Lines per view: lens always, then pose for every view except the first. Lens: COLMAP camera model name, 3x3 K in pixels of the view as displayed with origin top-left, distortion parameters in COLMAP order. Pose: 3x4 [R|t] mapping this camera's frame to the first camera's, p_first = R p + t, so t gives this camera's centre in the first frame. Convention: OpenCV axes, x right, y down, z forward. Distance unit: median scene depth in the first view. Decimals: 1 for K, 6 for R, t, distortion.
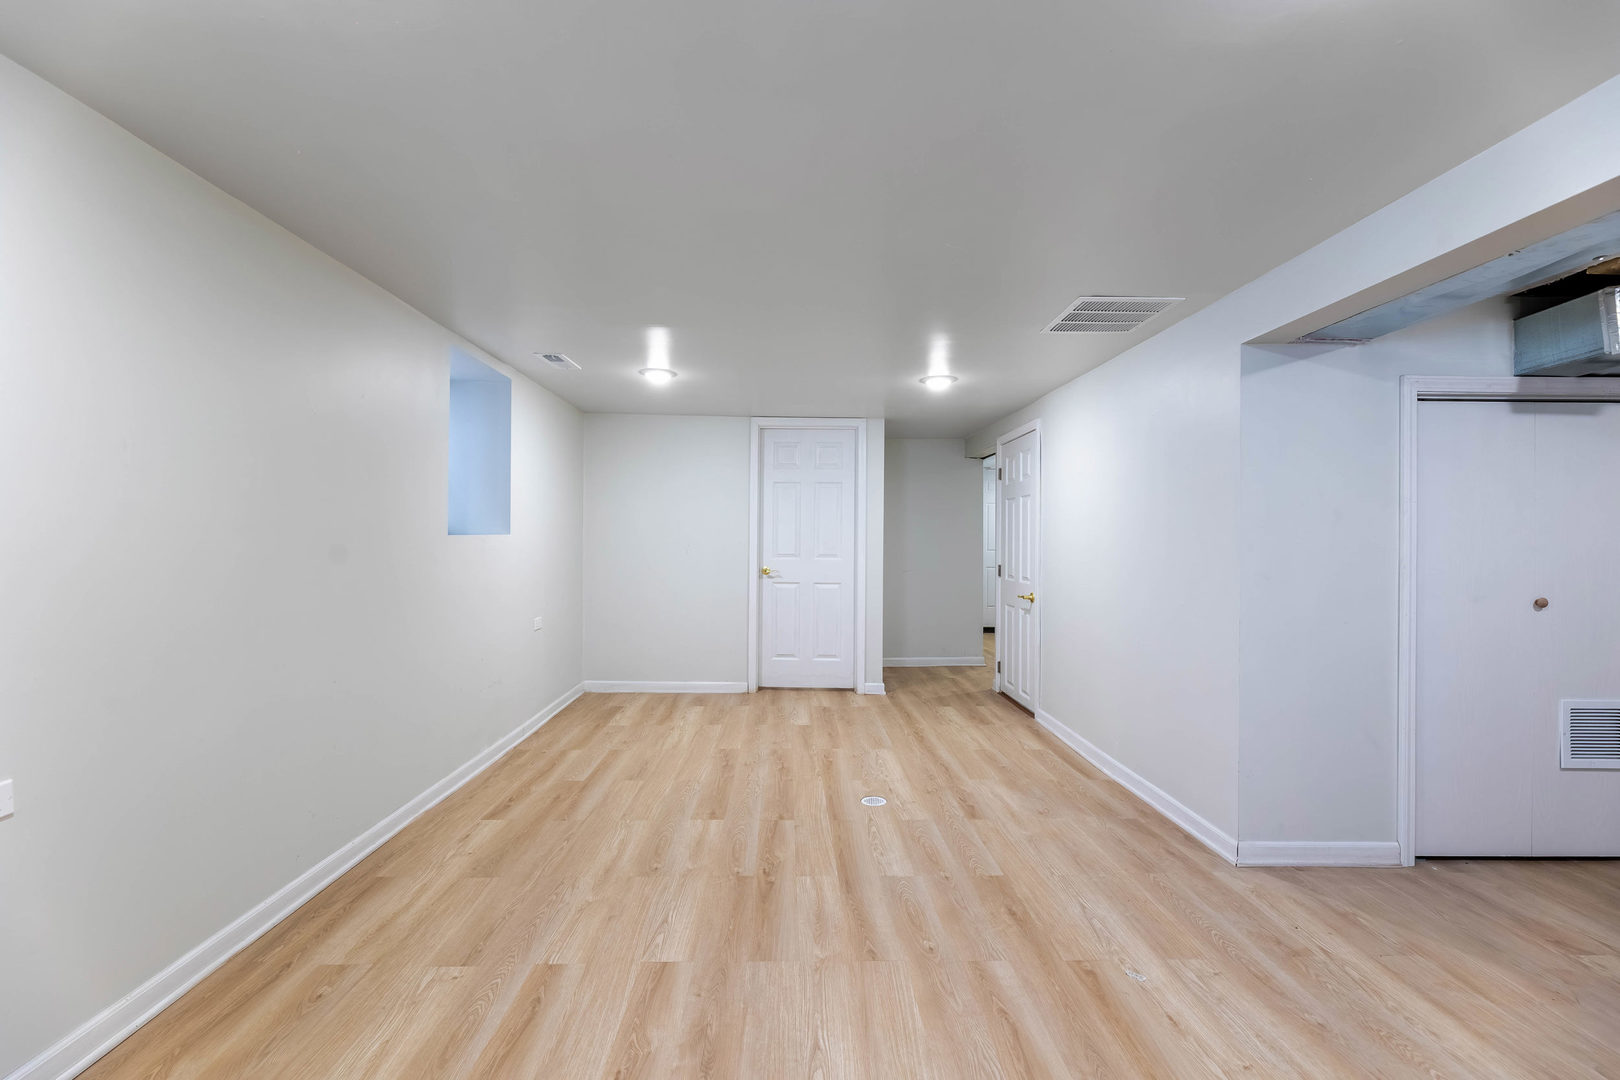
lens RADIAL K [[658.0, 0, 798.8], [0, 658.0, 537.5], [0, 0, 1]] dist [-0.000916, -0.000343]
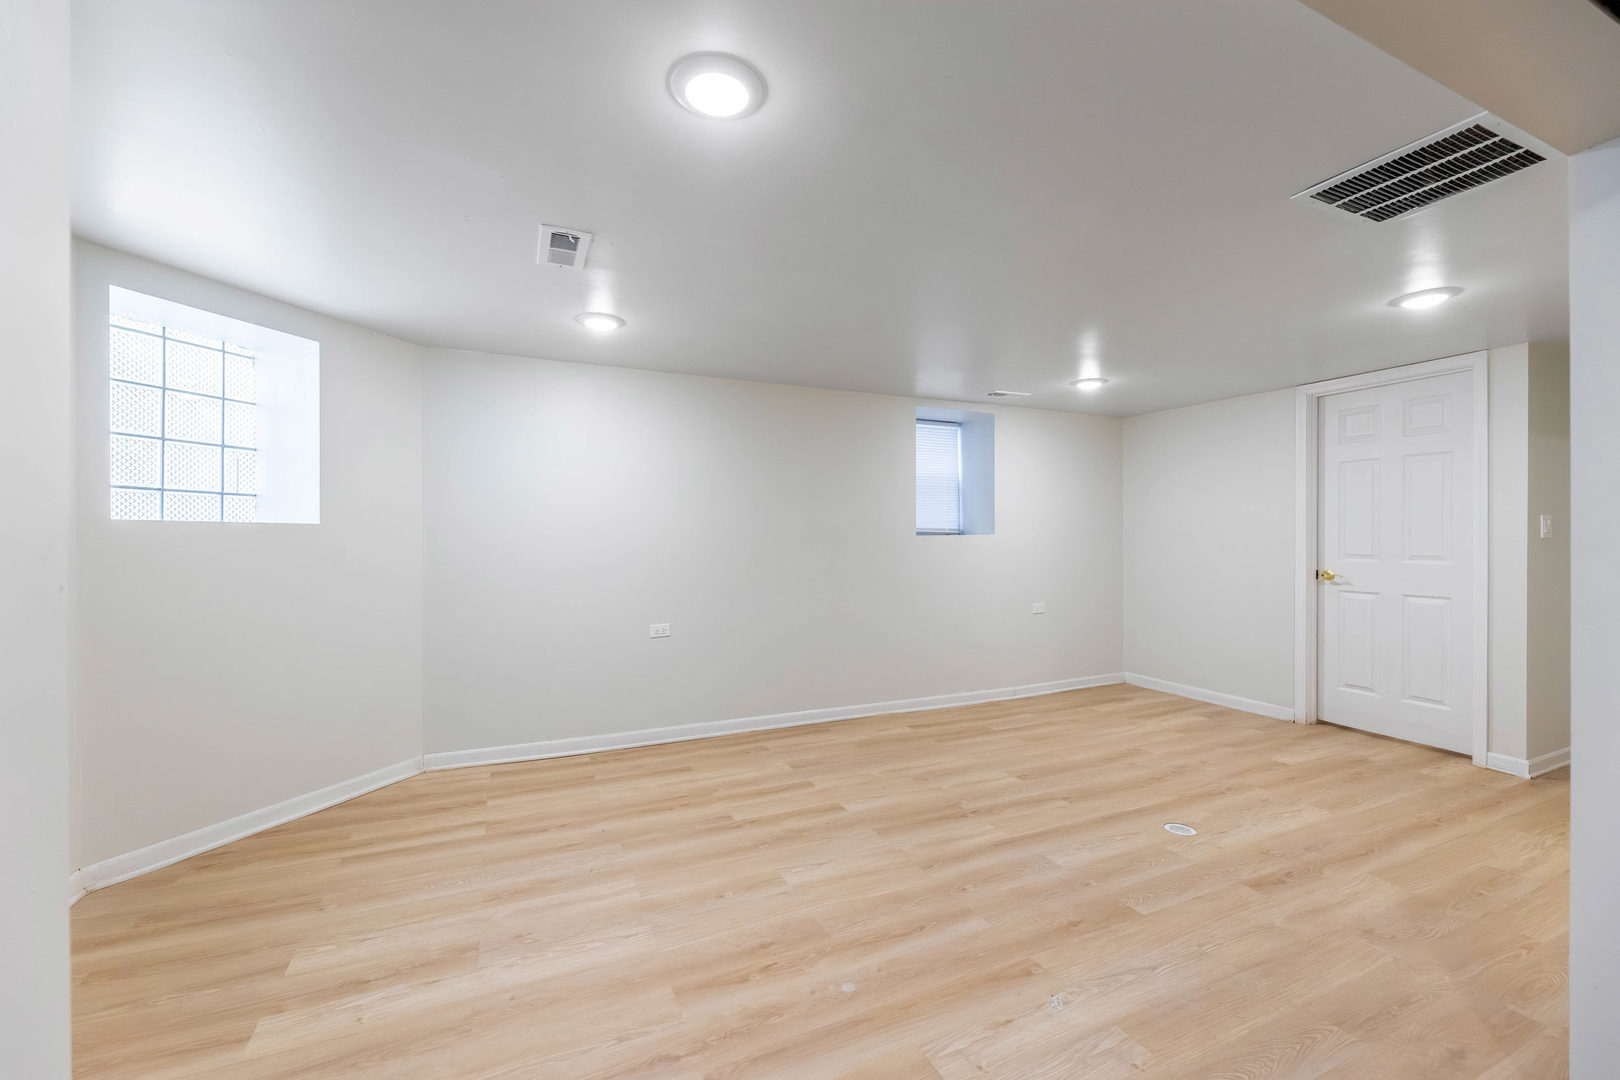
lens RADIAL K [[658.0, 0, 798.8], [0, 658.0, 537.5], [0, 0, 1]] dist [-0.000916, -0.000343]
pose [[0.383844, -0.009994, -0.923344, 0.711571], [0.009521, 0.999931, -0.006865, 0.007199], [0.923349, -0.006156, 0.383913, 0.177610]]
